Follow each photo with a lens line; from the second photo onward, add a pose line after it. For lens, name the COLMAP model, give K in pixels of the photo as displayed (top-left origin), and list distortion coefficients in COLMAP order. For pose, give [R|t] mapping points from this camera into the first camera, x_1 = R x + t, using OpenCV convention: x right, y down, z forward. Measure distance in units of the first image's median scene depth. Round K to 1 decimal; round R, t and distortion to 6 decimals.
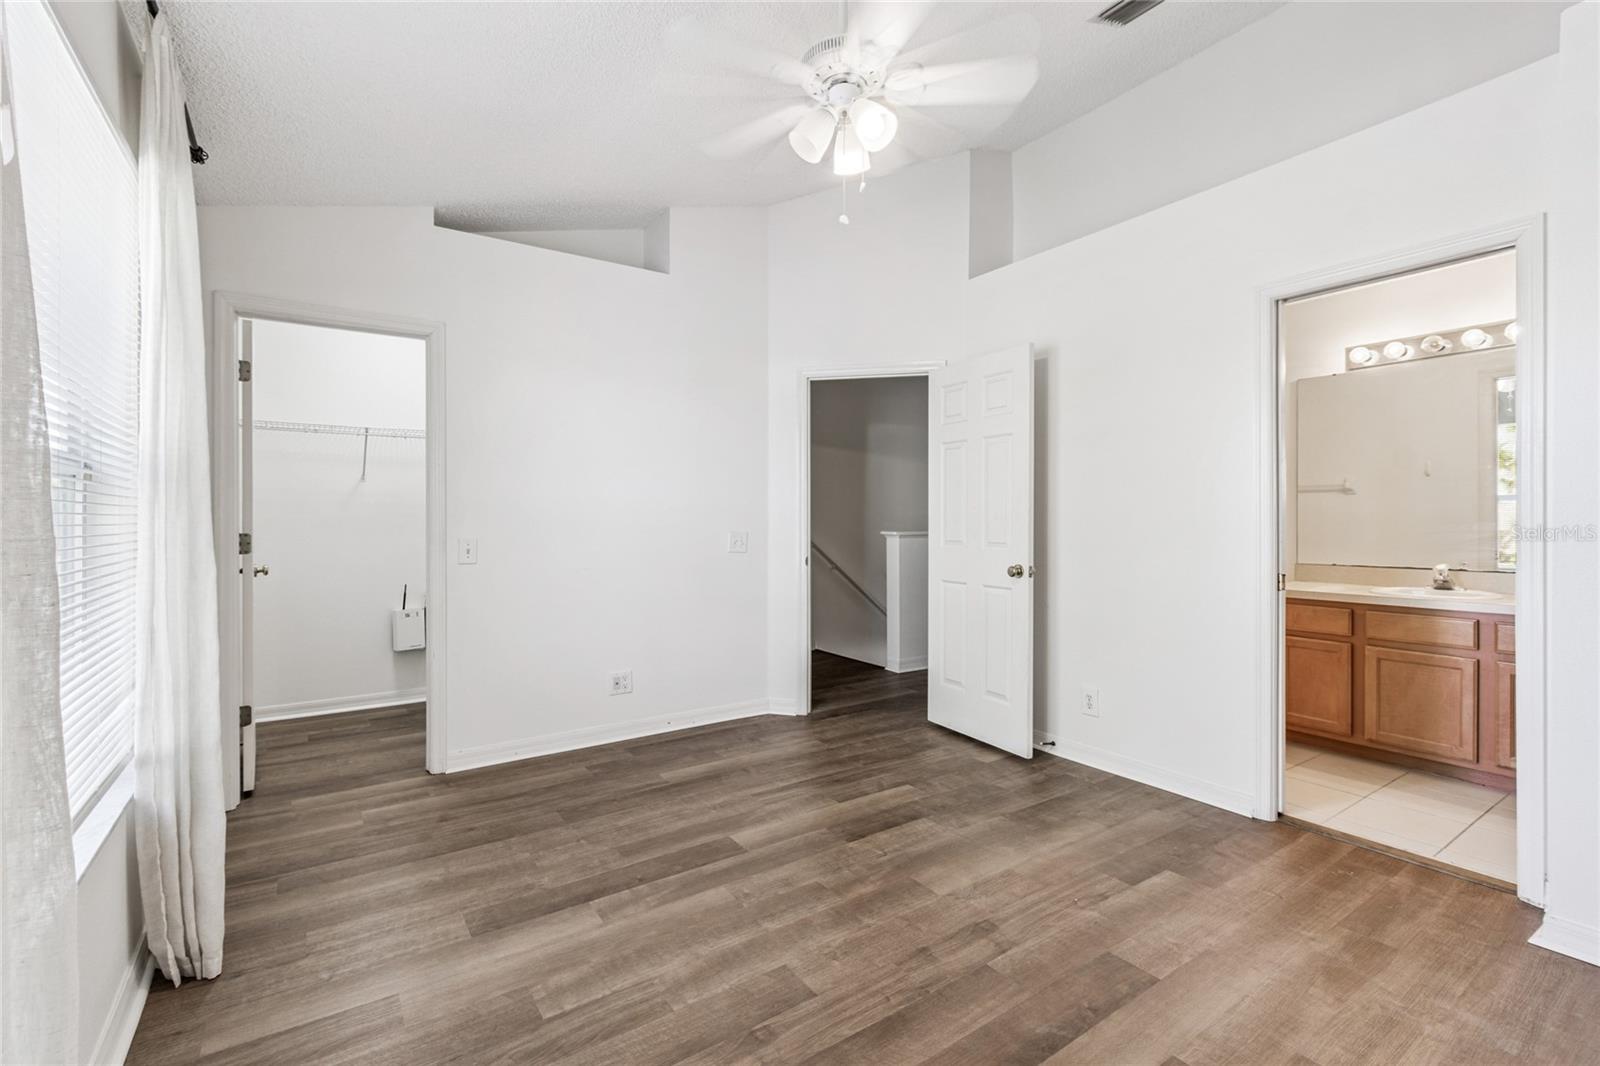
lens RADIAL K [[718.3, 0, 794.2], [0, 718.3, 516.6], [0, 0, 1]] dist [0.002272, -0.000160]
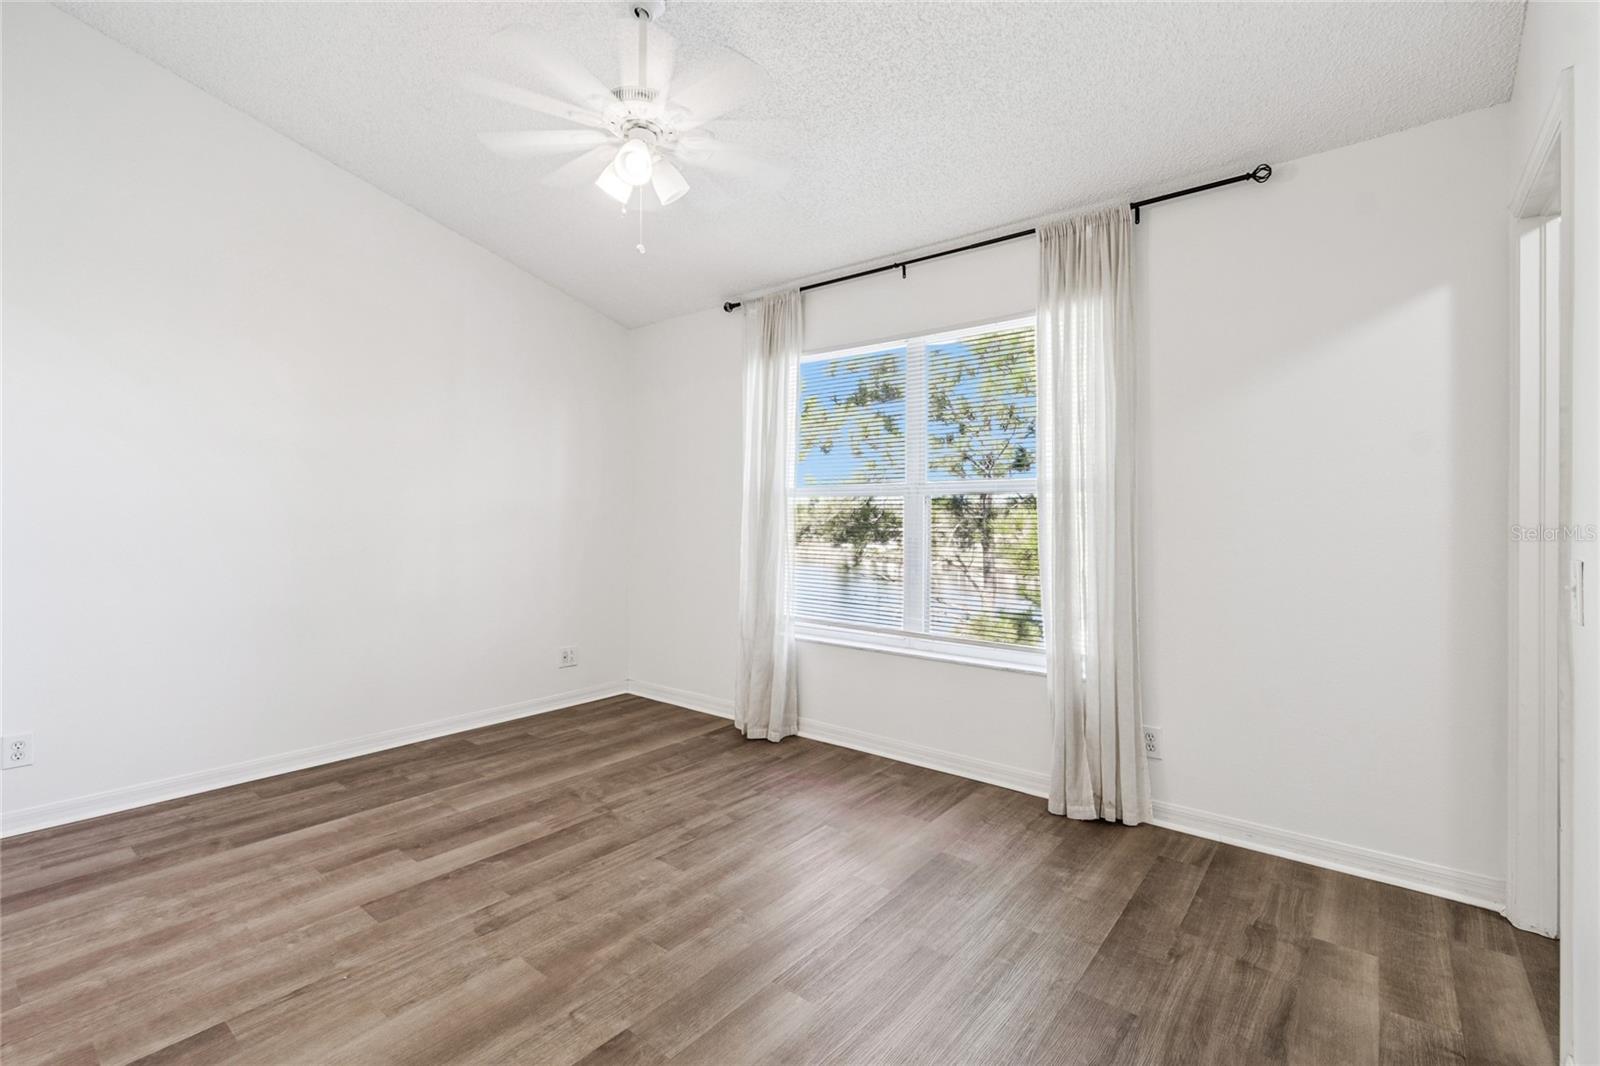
lens RADIAL K [[702.5, 0, 801.5], [0, 702.5, 523.8], [0, 0, 1]] dist [0.007597, 0.000015]
pose [[-0.955808, -0.001258, -0.293990, 0.109108], [-0.002338, 0.999992, 0.003321, 0.009393], [0.293984, 0.003862, -0.955803, 1.592195]]
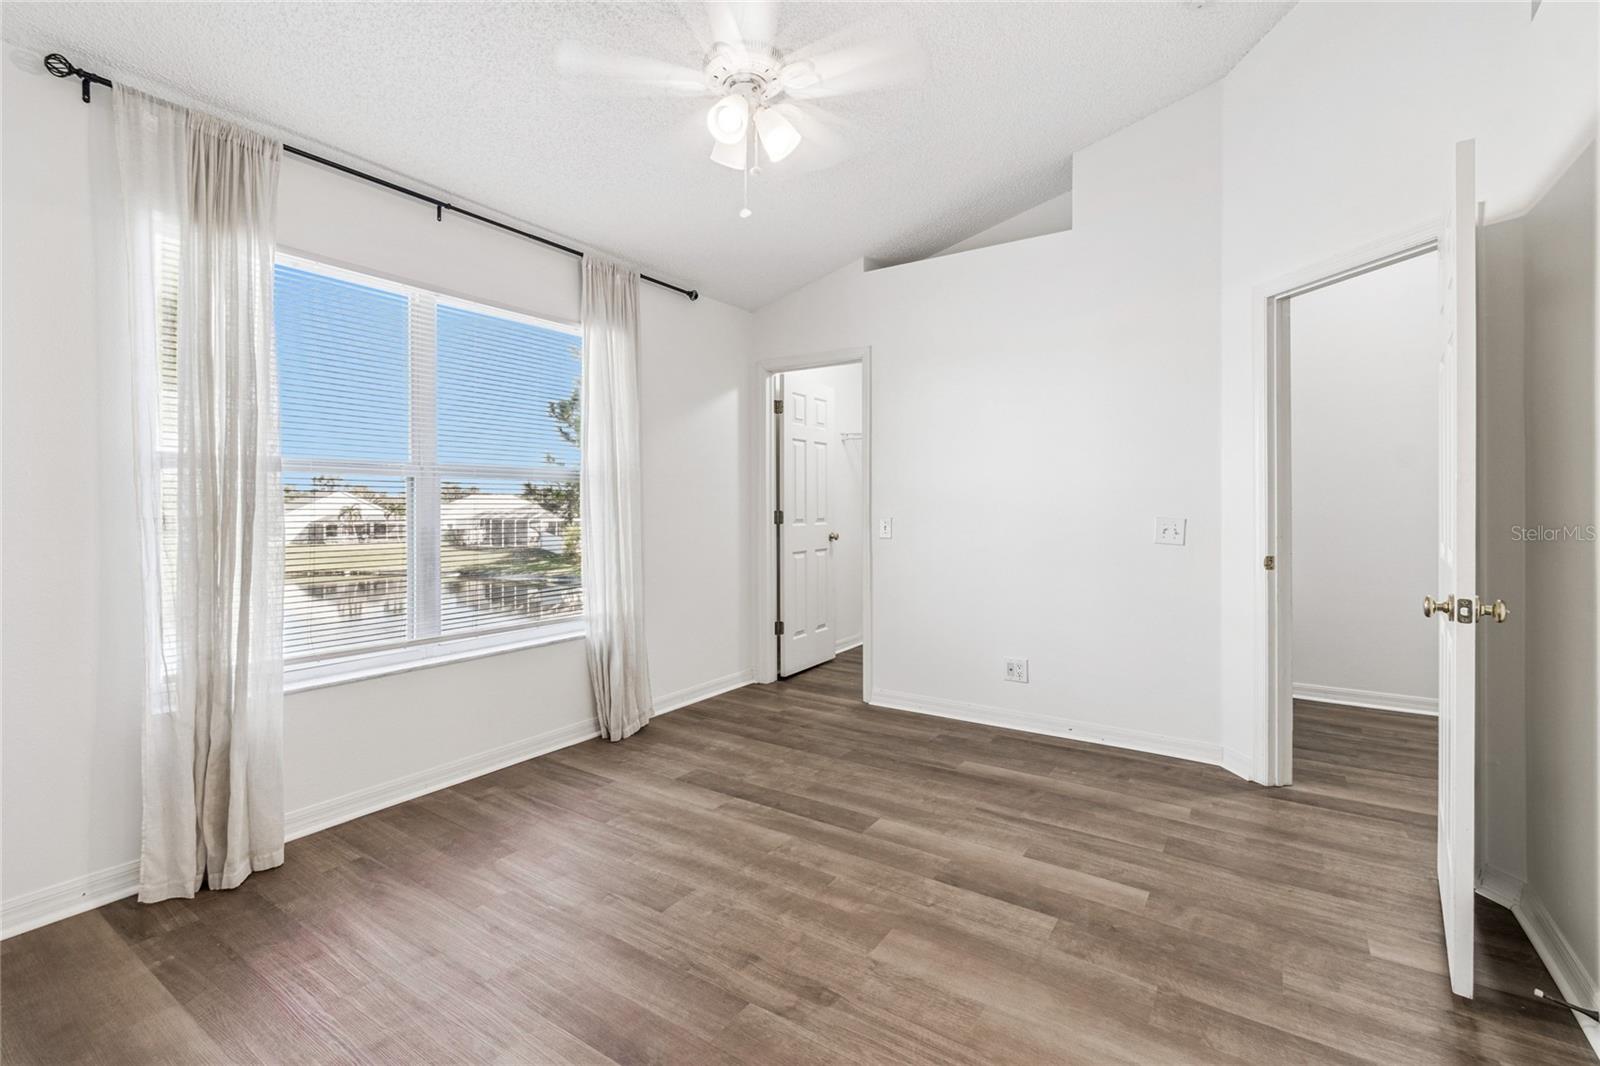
lens RADIAL K [[714.2, 0, 782.7], [0, 714.2, 517.8], [0, 0, 1]] dist [0.002255, -0.000029]
pose [[0.352733, 0.016613, -0.935577, 0.781427], [0.006431, 0.999776, 0.020178, 0.005477], [0.935702, -0.013134, 0.352547, 0.525011]]
